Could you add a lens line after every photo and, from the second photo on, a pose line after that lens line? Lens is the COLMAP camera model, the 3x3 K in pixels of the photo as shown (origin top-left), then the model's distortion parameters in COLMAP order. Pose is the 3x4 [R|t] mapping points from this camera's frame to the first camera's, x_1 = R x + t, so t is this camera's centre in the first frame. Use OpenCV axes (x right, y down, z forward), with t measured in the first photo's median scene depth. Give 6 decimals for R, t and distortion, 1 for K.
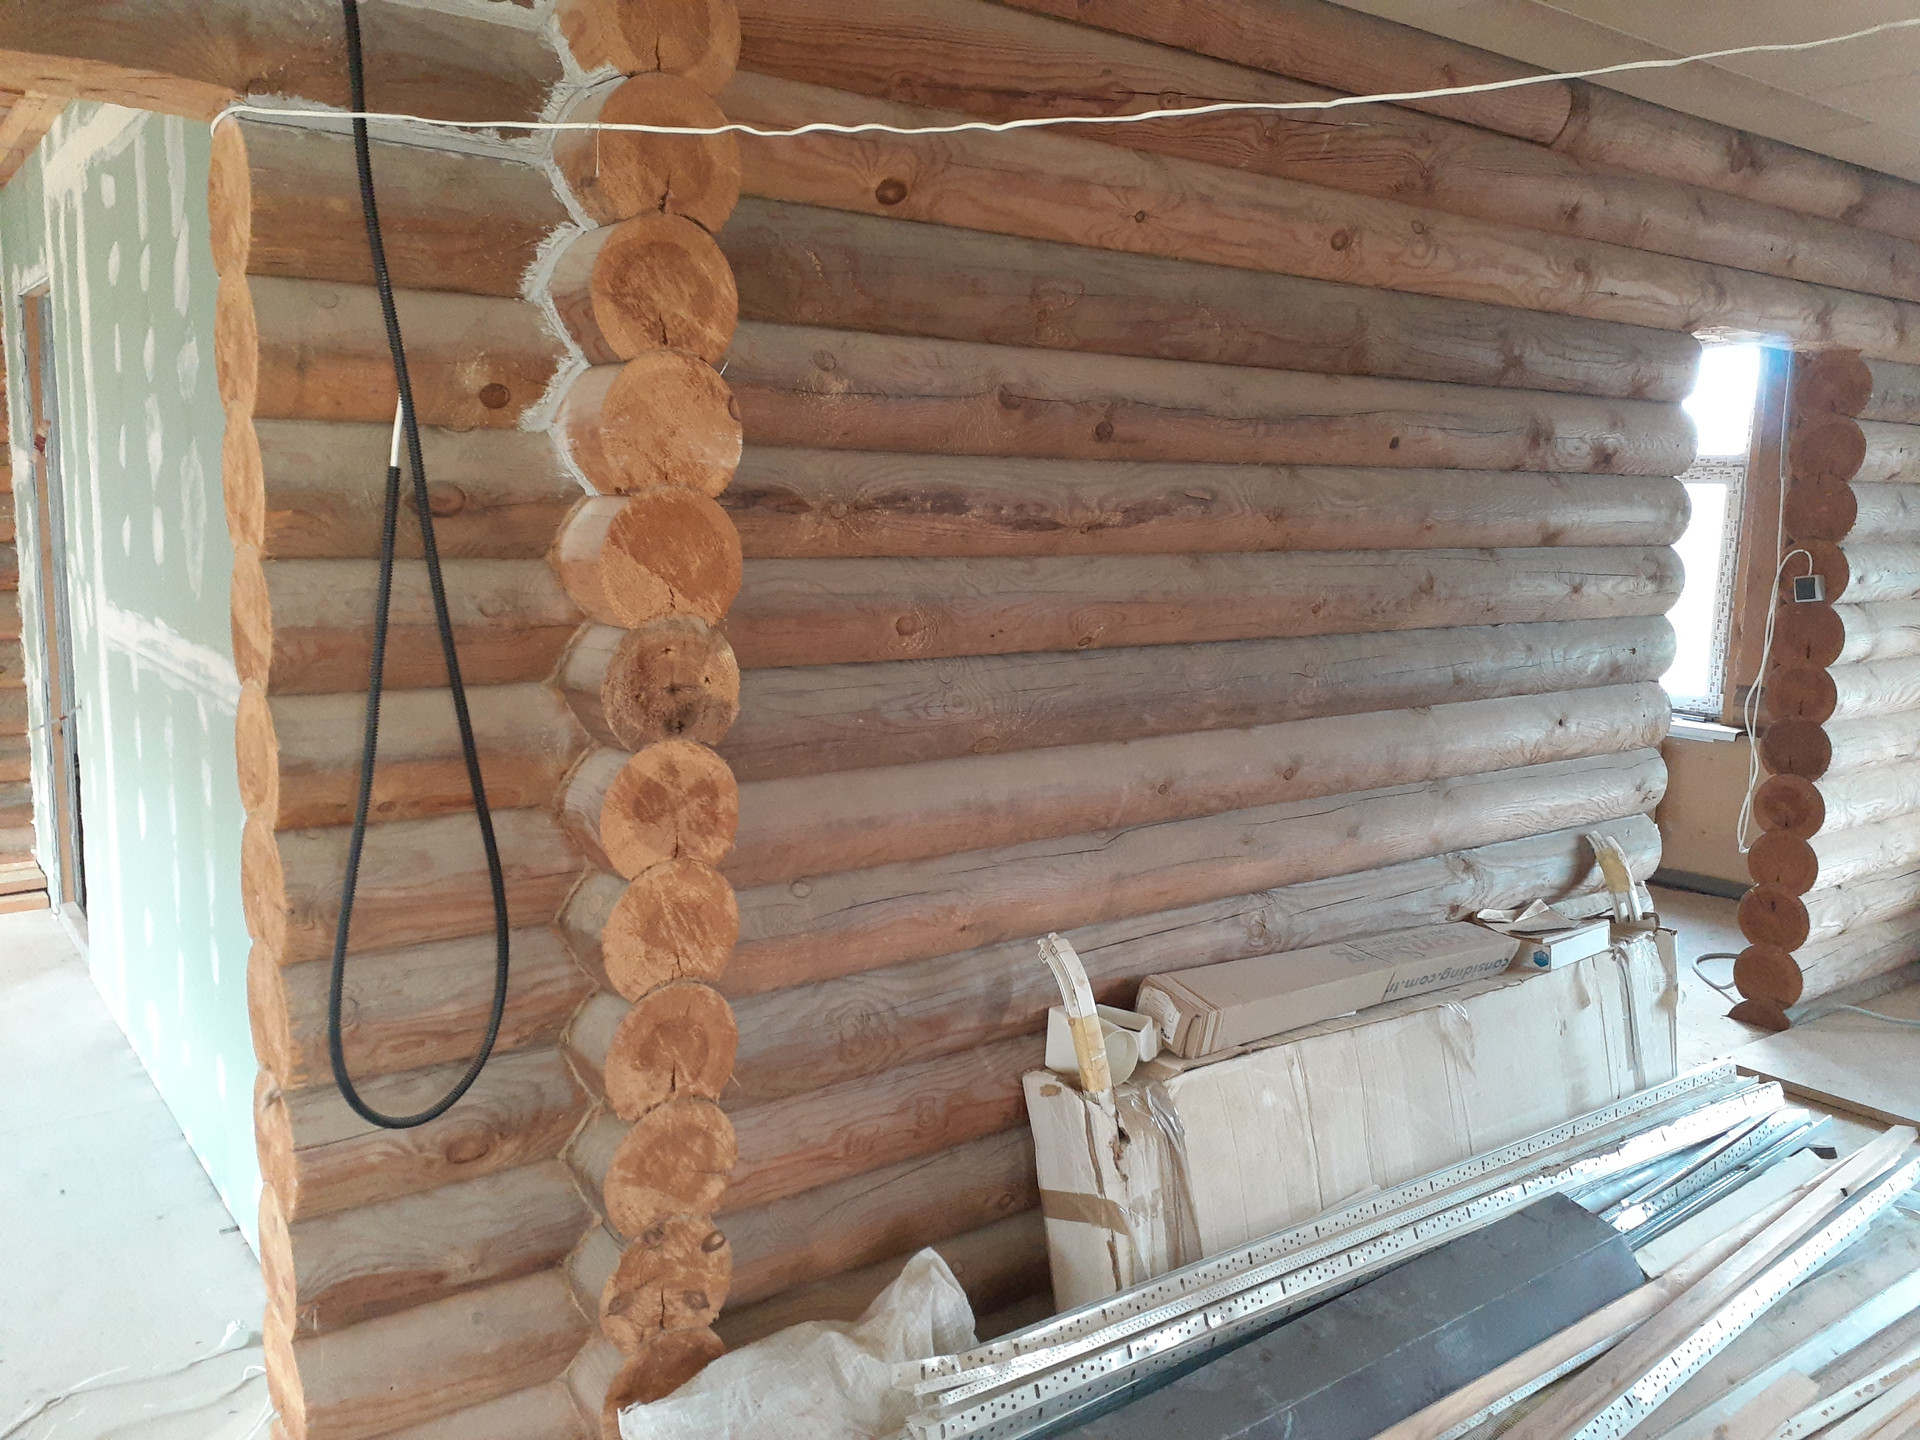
lens RADIAL K [[1532.4, 0, 960.0], [0, 1532.4, 720.0], [0, 0, 1]] dist [-0.000830, -0.000967]
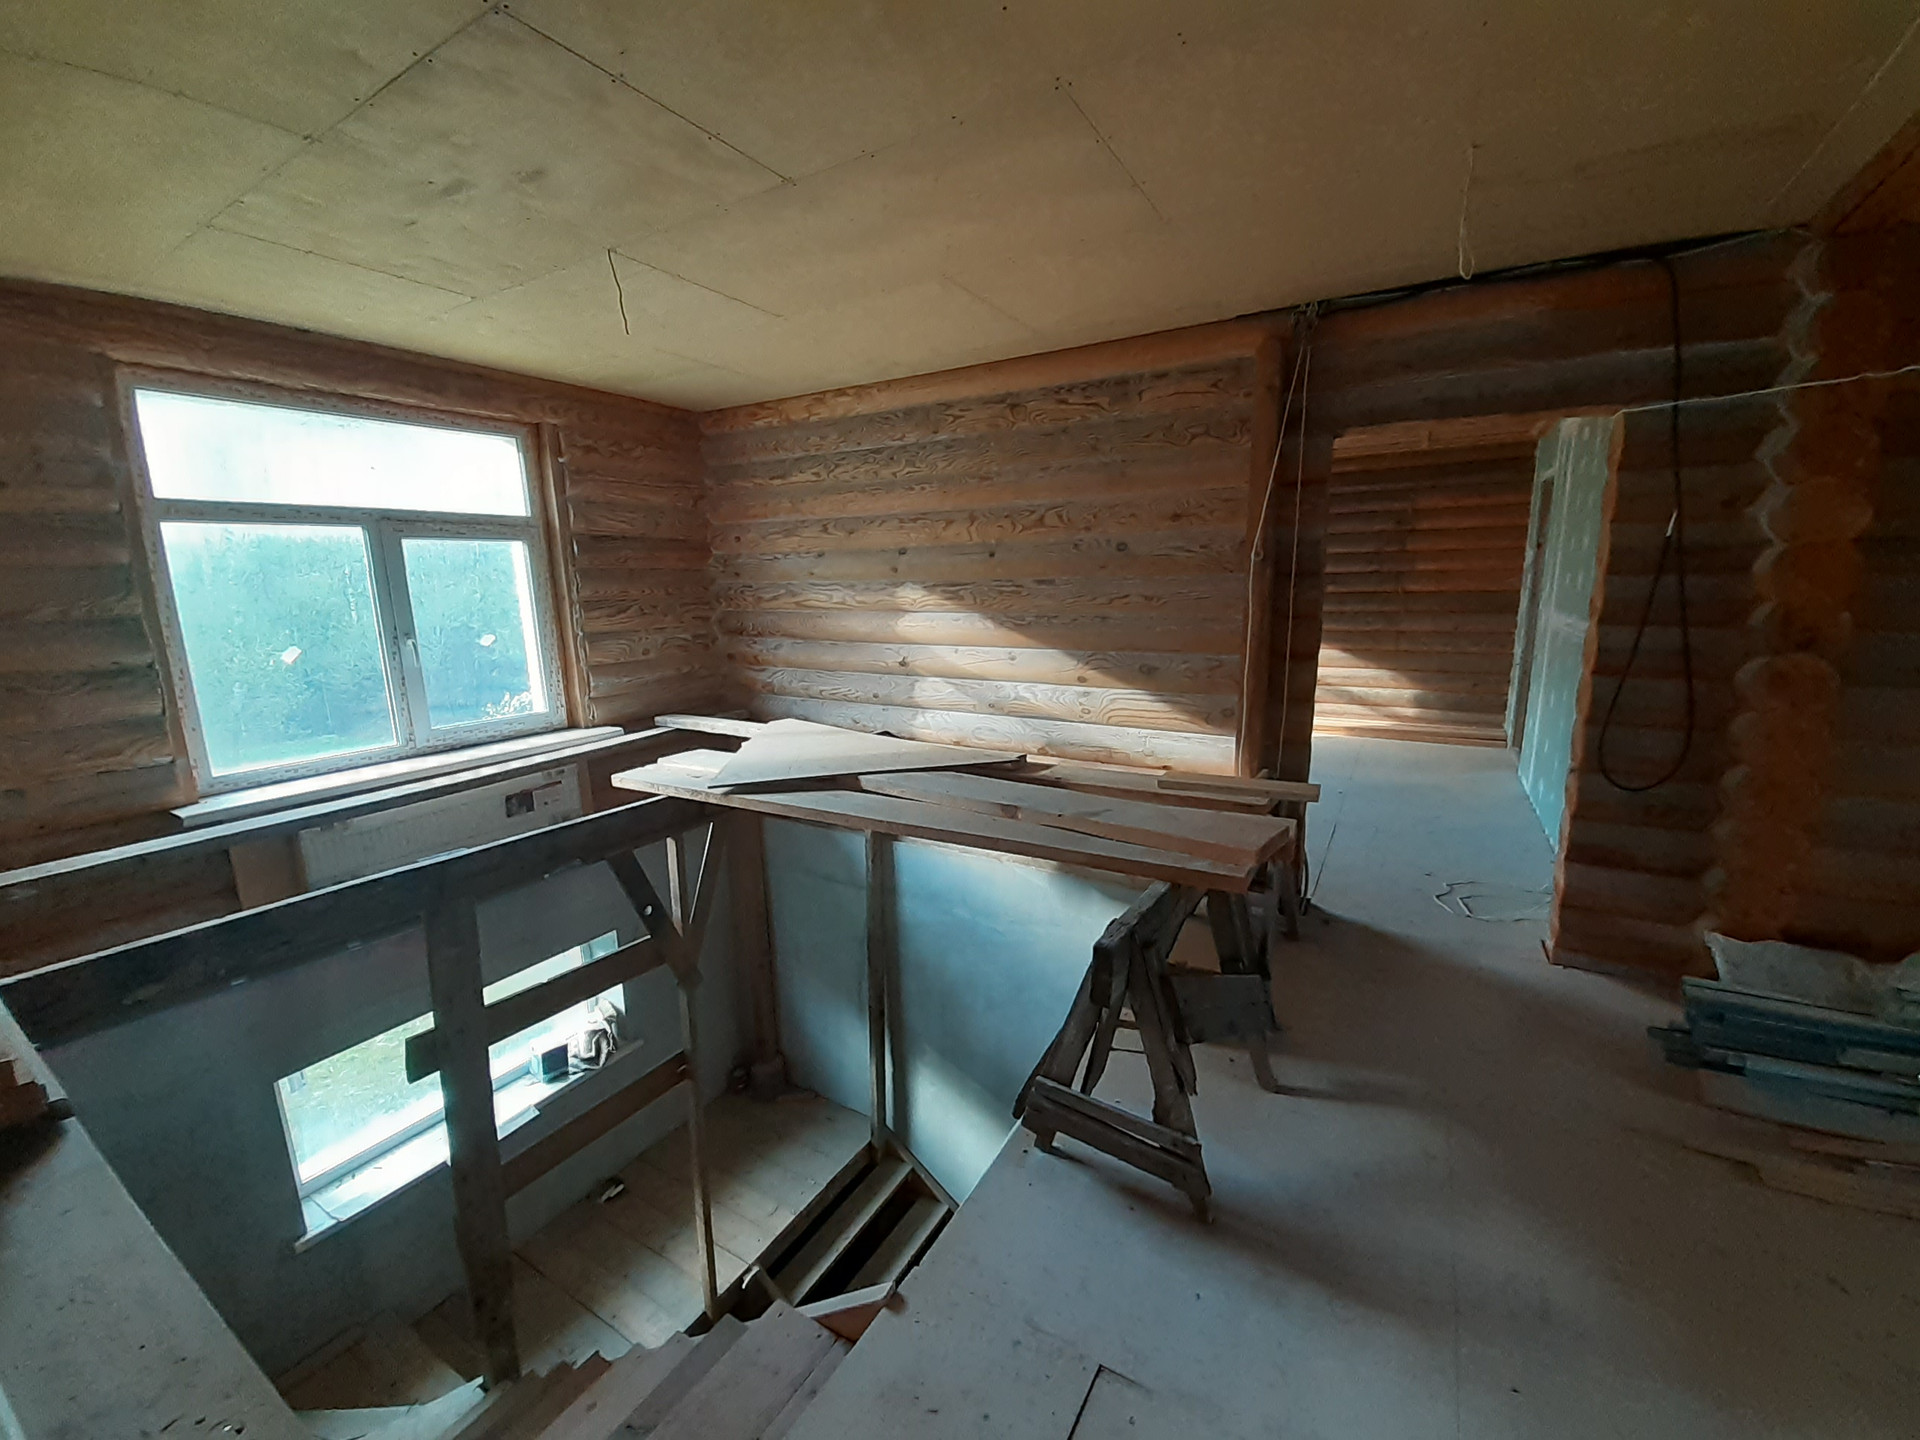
lens RADIAL K [[761.1, 0, 1009.2], [0, 761.1, 717.7], [0, 0, 1]] dist [-0.000783, -0.000077]
pose [[0.417578, 0.143917, -0.897172, 0.343413], [-0.115476, 0.987776, 0.104704, 0.125178], [0.901274, 0.059880, 0.429092, -0.510649]]
